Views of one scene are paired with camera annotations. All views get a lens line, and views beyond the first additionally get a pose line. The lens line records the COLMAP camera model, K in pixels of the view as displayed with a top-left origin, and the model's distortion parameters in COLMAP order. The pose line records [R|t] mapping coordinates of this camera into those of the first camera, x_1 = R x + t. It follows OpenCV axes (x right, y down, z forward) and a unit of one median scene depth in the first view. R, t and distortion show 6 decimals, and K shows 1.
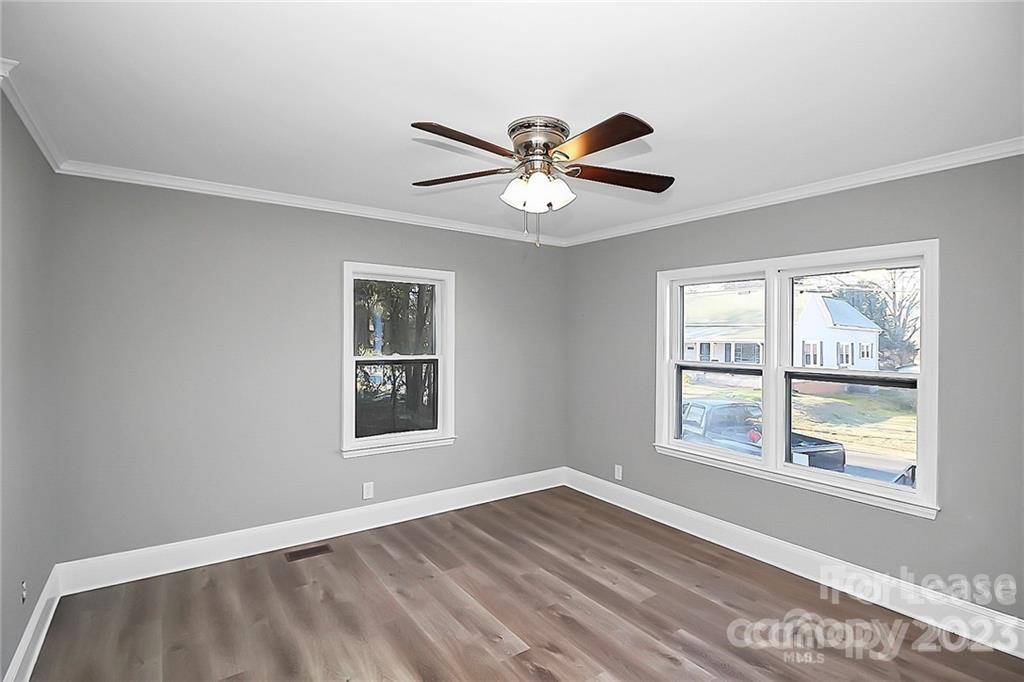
lens RADIAL K [[481.3, 0, 494.4], [0, 481.3, 337.6], [0, 0, 1]] dist [-0.003048, -0.002189]
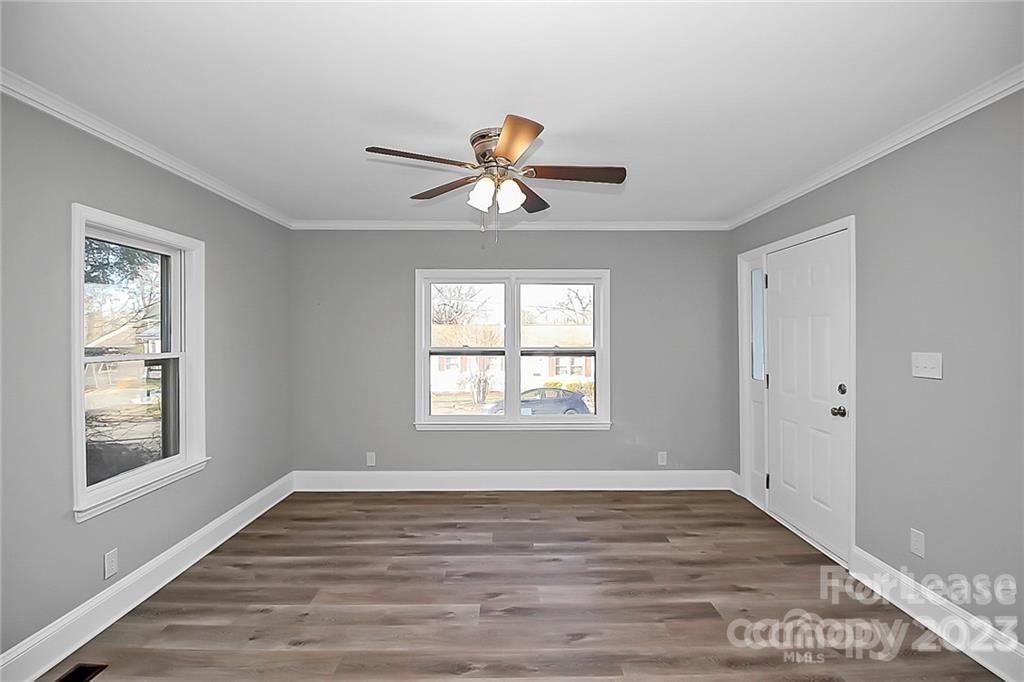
lens RADIAL K [[481.3, 0, 509.2], [0, 481.3, 337.6], [0, 0, 1]] dist [-0.003048, -0.002189]
pose [[0.571373, -0.015561, 0.820543, -0.576888], [0.010349, 0.999877, 0.011755, 0.014510], [-0.820625, 0.001775, 0.571464, 0.228760]]
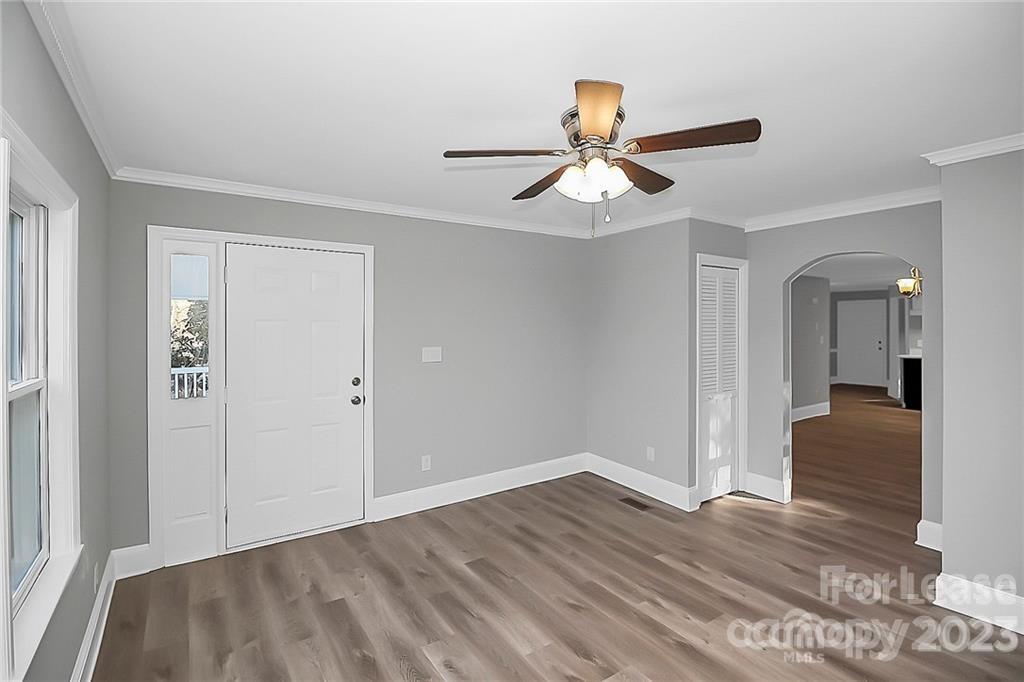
lens RADIAL K [[481.3, 0, 514.6], [0, 481.3, 330.4], [0, 0, 1]] dist [-0.003048, -0.002189]
pose [[-0.999924, -0.011569, 0.004286, 0.173731], [-0.011536, 0.999904, 0.007622, -0.003776], [-0.004373, 0.007572, -0.999962, 1.376565]]
